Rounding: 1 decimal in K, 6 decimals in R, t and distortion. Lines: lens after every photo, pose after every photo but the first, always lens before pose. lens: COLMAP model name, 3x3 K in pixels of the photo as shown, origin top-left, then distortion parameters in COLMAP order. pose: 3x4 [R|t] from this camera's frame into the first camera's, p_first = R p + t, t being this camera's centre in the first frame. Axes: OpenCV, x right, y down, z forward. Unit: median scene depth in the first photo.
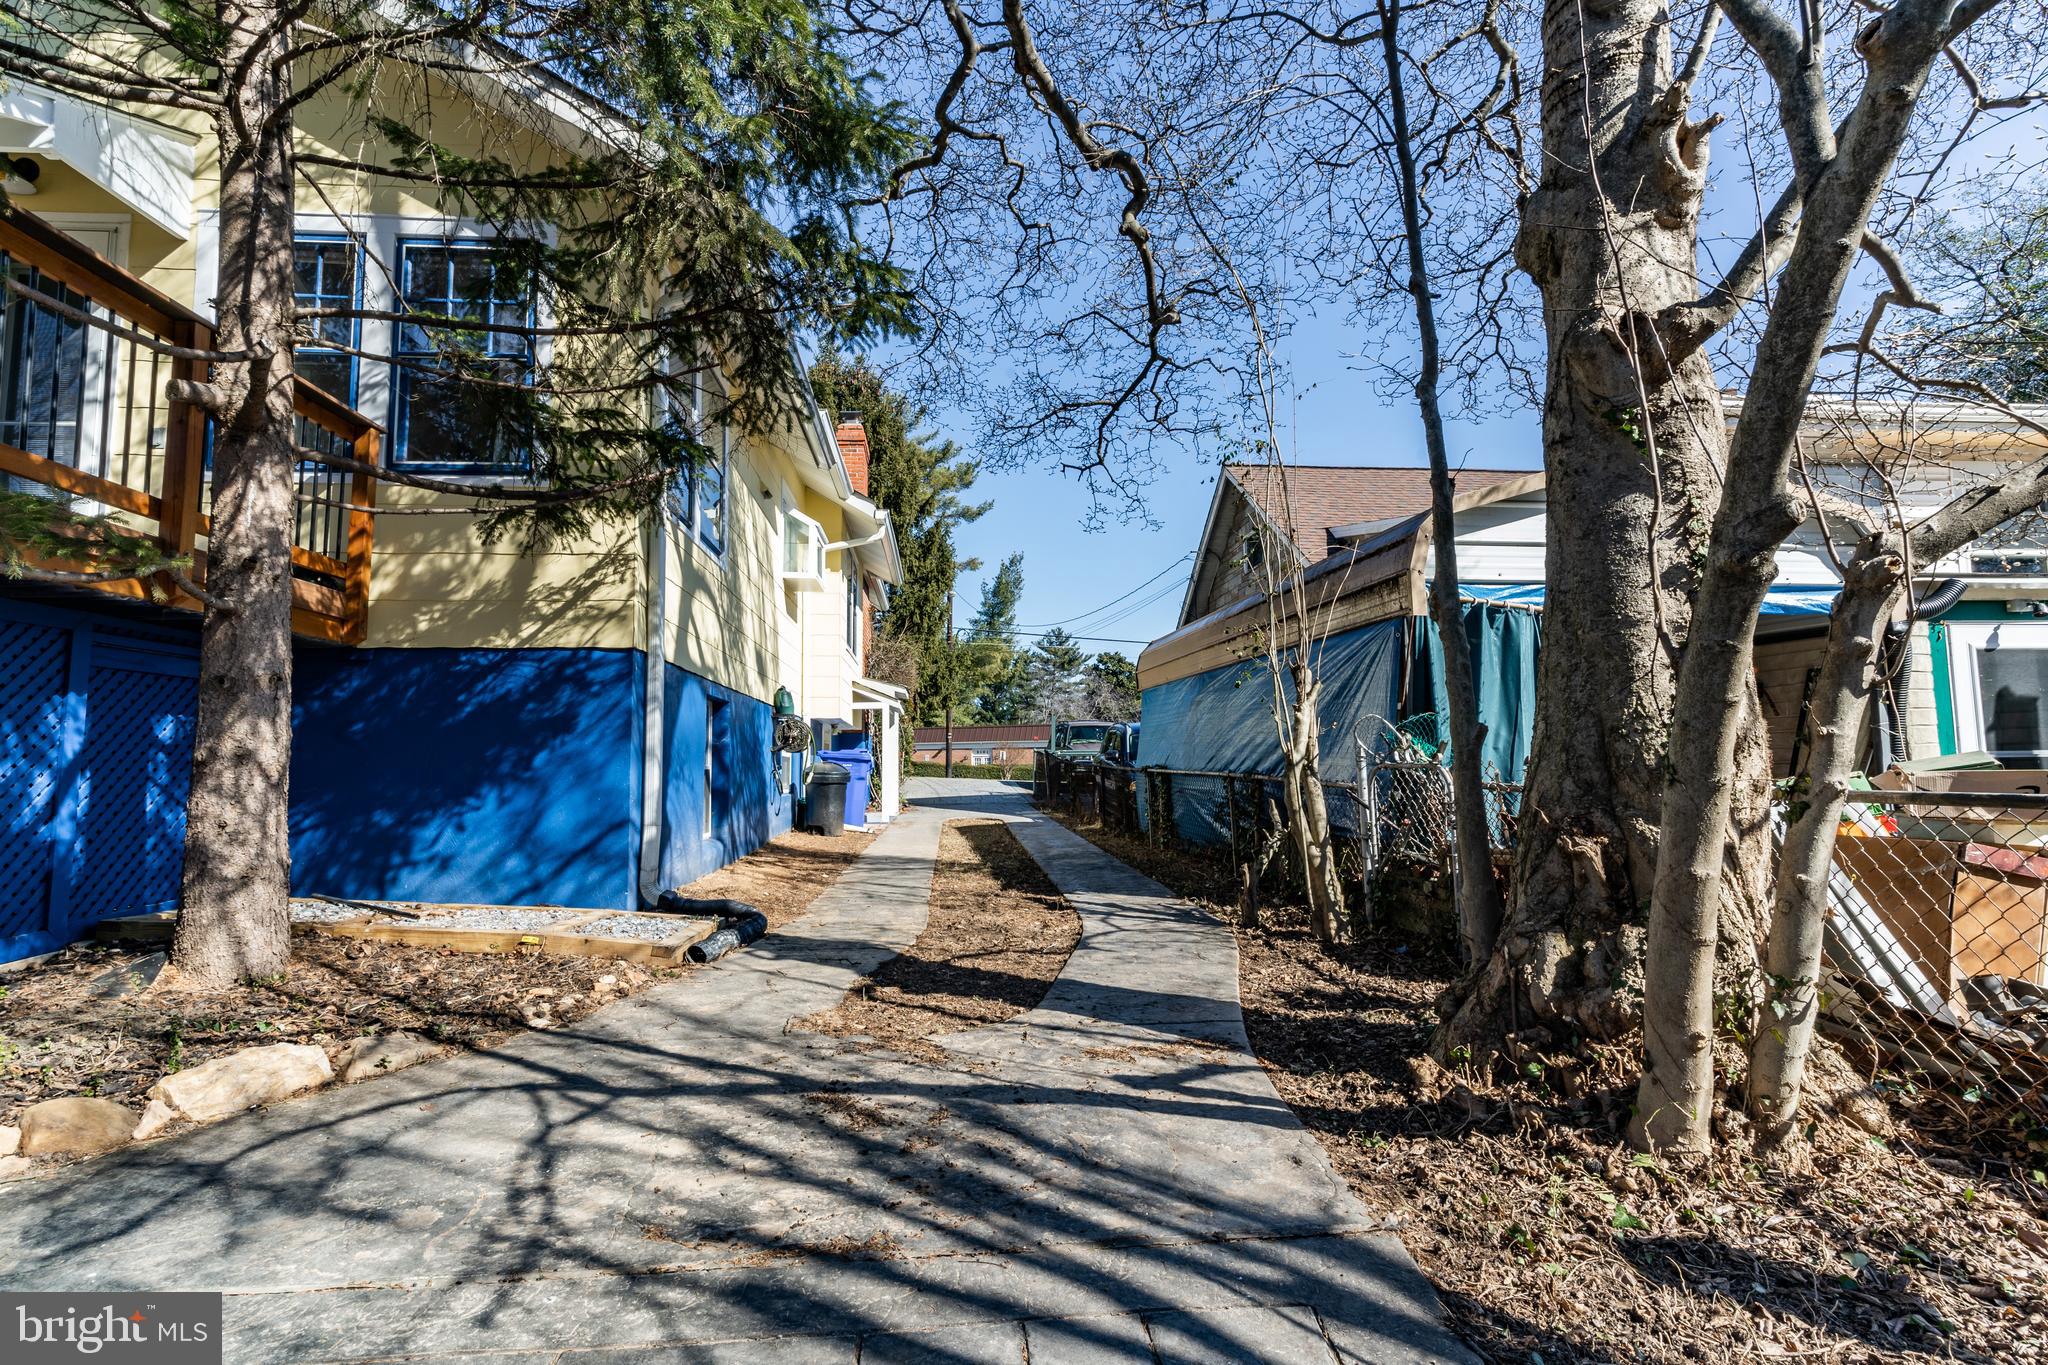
lens RADIAL K [[994.0, 0, 1024.6], [0, 994.0, 678.0], [0, 0, 1]] dist [0.000997, 0.000291]
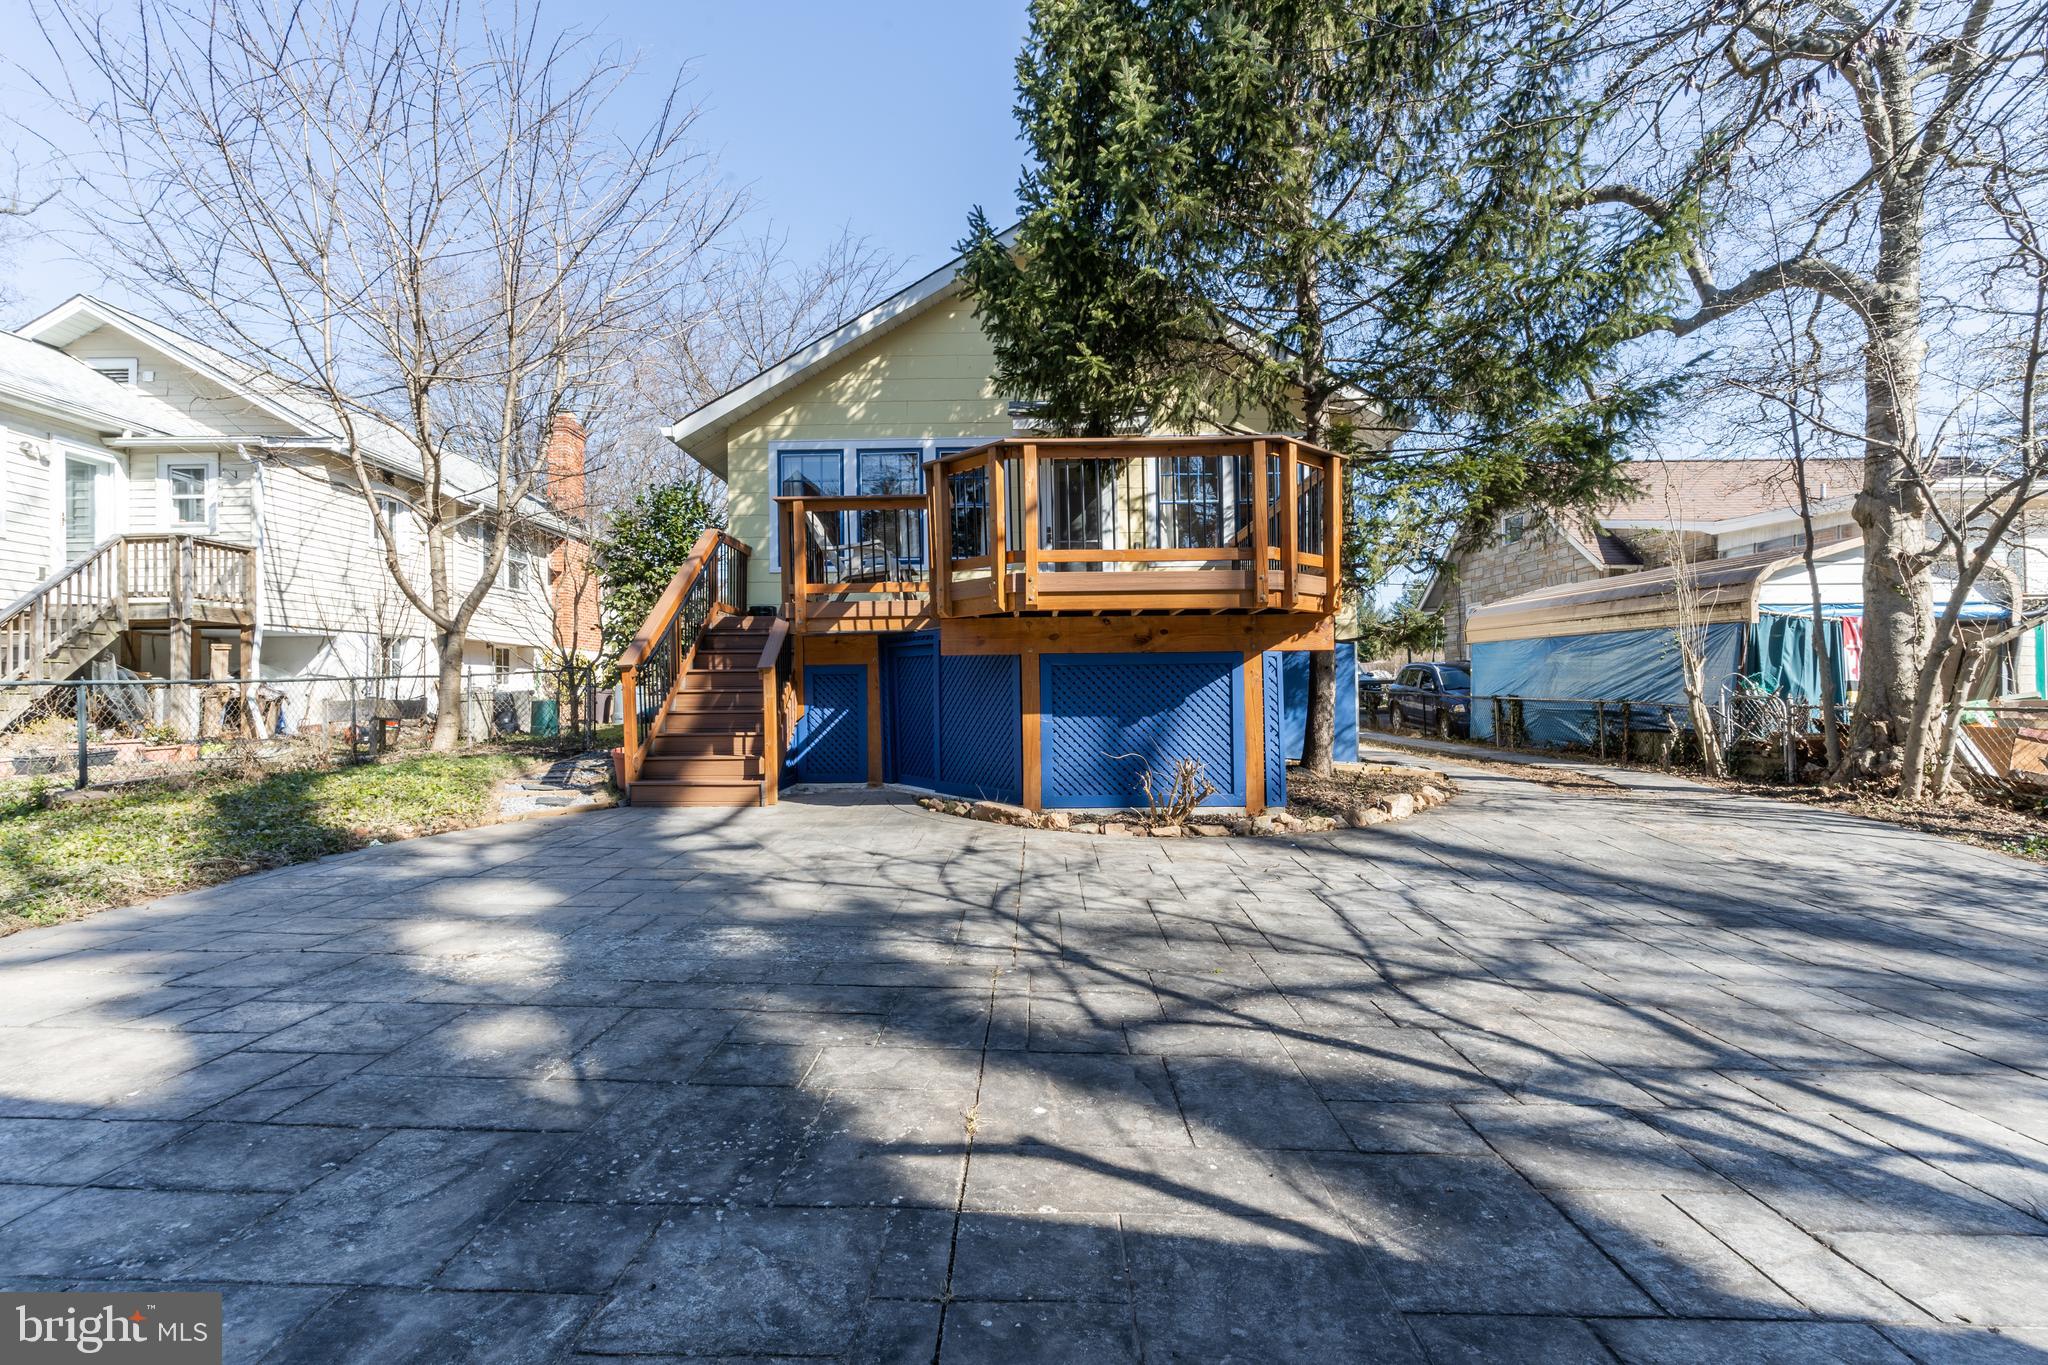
lens RADIAL K [[994.0, 0, 1021.8], [0, 994.0, 682.3], [0, 0, 1]] dist [0.000997, 0.000291]
pose [[0.995170, -0.004295, -0.098070, -1.911590], [0.012145, 0.996754, 0.079586, -0.261575], [0.097409, -0.080393, 0.991992, -2.495721]]
